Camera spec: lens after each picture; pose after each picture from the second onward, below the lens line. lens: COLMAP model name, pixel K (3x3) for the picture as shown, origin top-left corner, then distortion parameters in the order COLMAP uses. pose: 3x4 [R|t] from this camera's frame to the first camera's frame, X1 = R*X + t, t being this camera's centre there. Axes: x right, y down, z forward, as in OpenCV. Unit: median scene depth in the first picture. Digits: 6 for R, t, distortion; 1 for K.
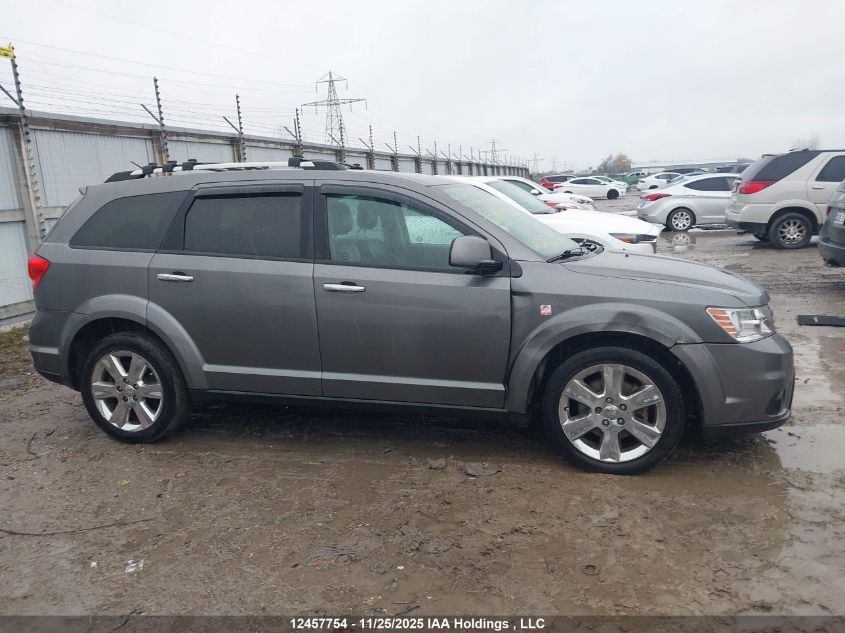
lens RADIAL K [[669.0, 0, 425.8], [0, 669.0, 325.1], [0, 0, 1]] dist [0.055276, -0.071813]
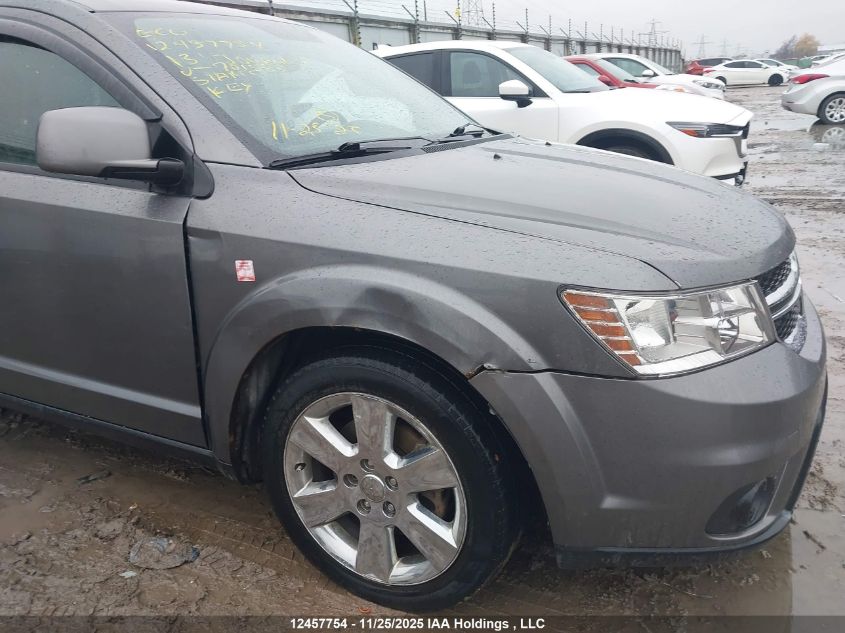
lens RADIAL K [[669.0, 0, 423.0], [0, 669.0, 319.3], [0, 0, 1]] dist [0.055276, -0.071813]
pose [[0.977255, 0.064847, -0.201911, 0.387434], [-0.035698, 0.988818, 0.144795, -0.059672], [0.209043, -0.134293, 0.968642, 0.536659]]
